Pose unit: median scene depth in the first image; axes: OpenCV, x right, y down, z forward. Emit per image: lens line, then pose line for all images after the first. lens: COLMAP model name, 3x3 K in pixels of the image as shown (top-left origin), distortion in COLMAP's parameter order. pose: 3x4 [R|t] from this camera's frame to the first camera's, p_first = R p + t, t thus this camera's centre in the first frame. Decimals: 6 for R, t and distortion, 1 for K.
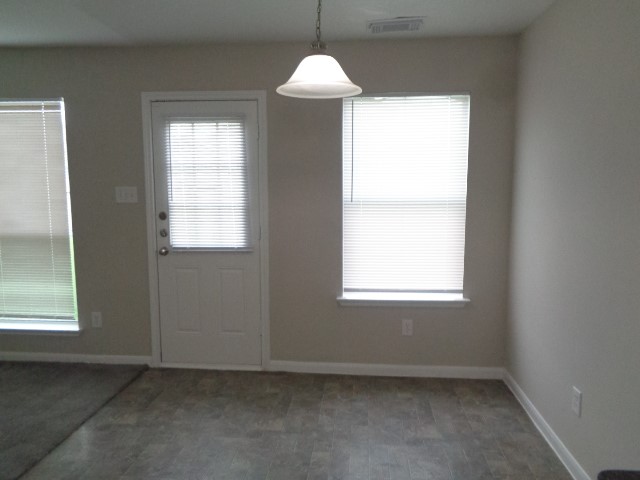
lens RADIAL K [[493.8, 0, 321.5], [0, 493.8, 234.8], [0, 0, 1]] dist [0.006526, -0.005056]
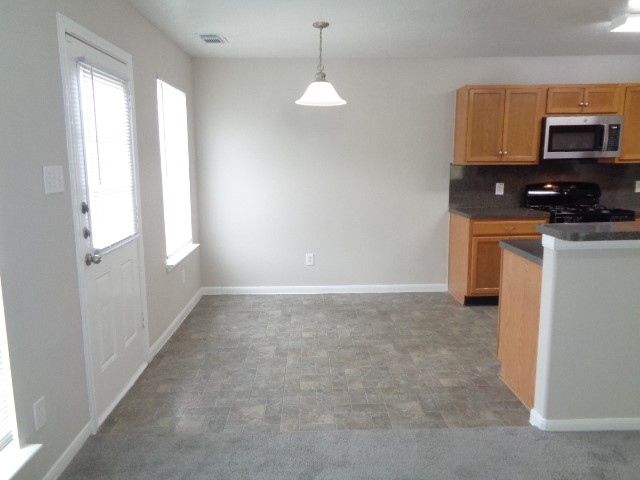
lens RADIAL K [[493.8, 0, 321.3], [0, 493.8, 245.0], [0, 0, 1]] dist [0.006526, -0.005056]
pose [[-0.120998, -0.172187, 0.977605, -1.075727], [0.112118, 0.976168, 0.185811, -0.081471], [-0.986301, 0.132090, -0.098809, 0.780791]]
